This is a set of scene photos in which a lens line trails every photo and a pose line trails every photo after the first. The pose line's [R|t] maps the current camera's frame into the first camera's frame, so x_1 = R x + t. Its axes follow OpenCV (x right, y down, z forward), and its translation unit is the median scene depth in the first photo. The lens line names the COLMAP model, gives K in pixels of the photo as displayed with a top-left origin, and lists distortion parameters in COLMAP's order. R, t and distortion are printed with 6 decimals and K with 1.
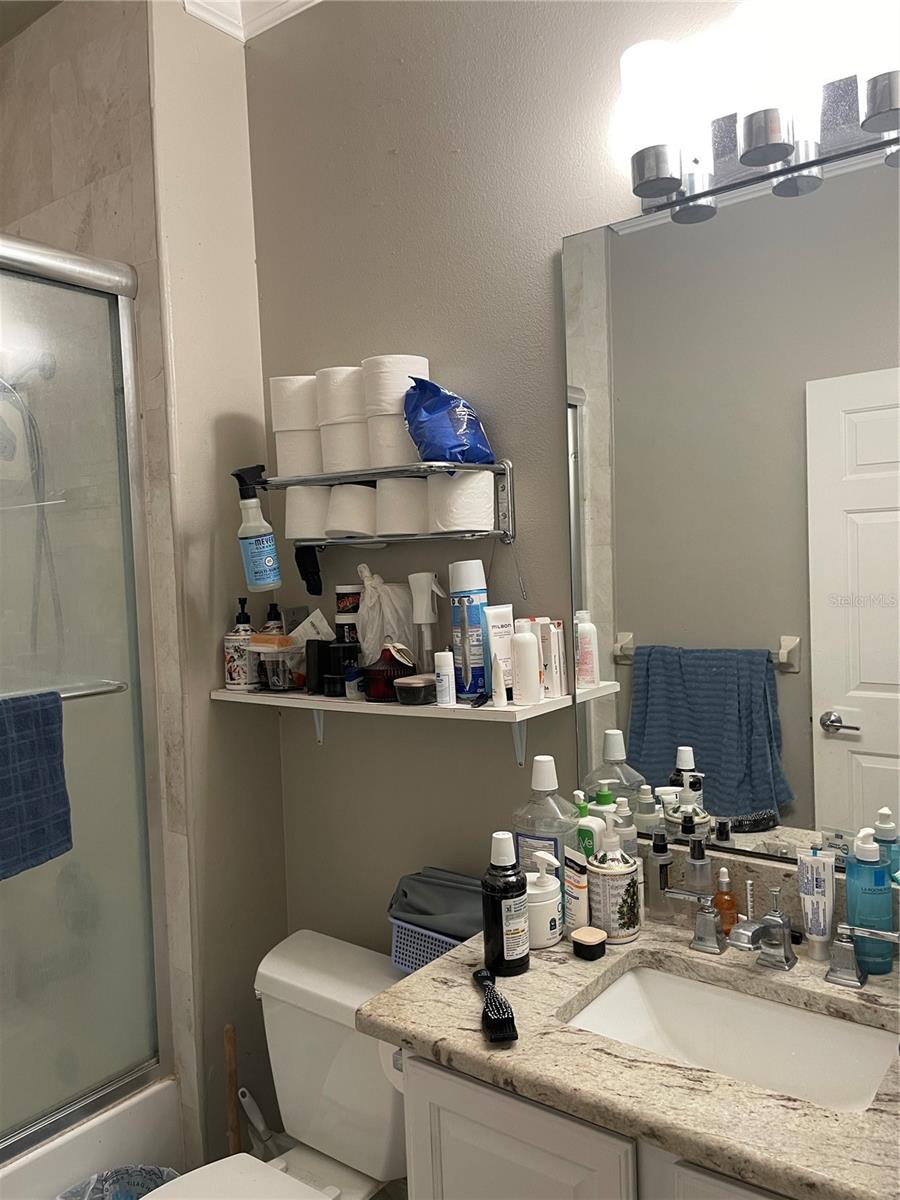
lens RADIAL K [[900.2, 0, 448.4], [0, 900.2, 598.1], [0, 0, 1]] dist [0.070507, -0.092986]
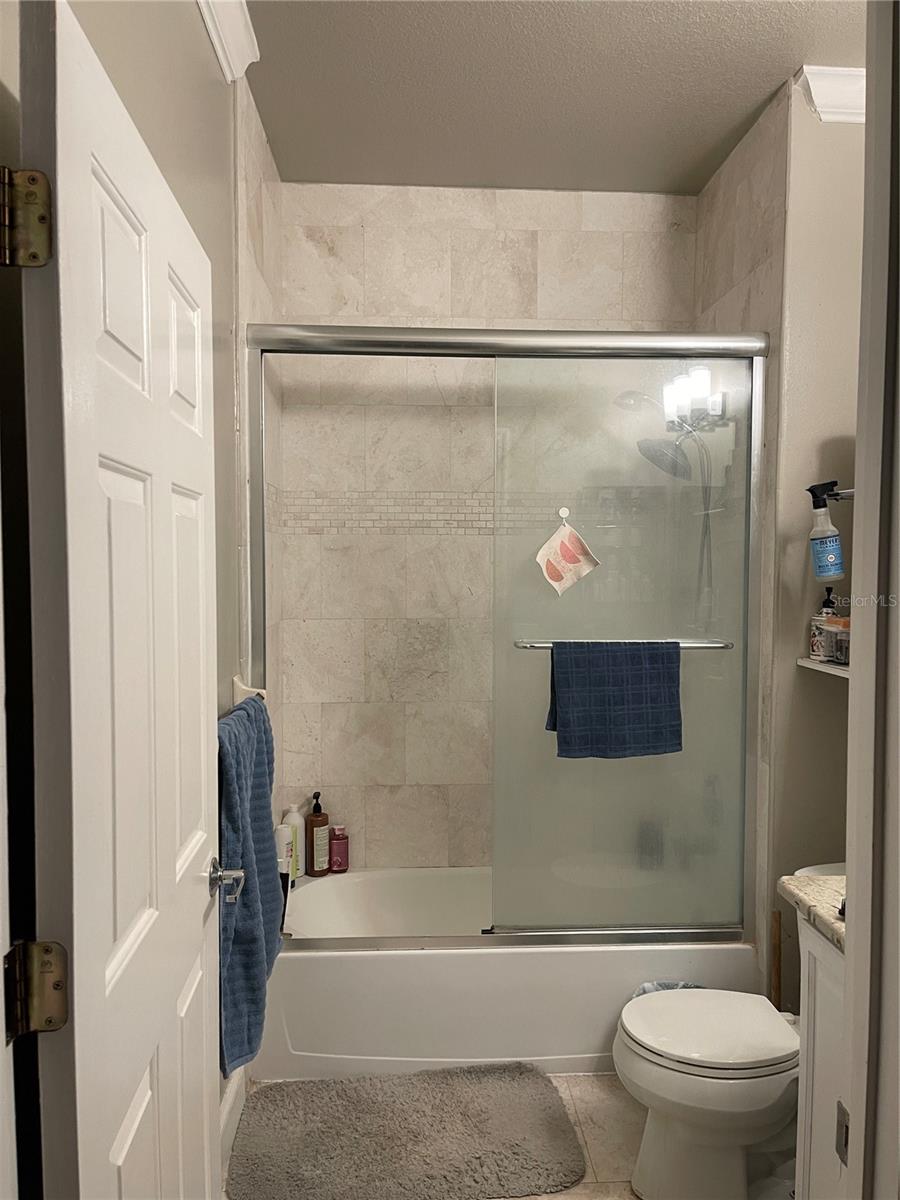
lens RADIAL K [[900.2, 0, 448.9], [0, 900.2, 602.7], [0, 0, 1]] dist [0.070507, -0.092986]
pose [[0.635835, 0.073668, -0.768302, 0.410491], [-0.060195, 0.997136, 0.045793, -0.004645], [0.769474, 0.017131, 0.638448, -0.199060]]
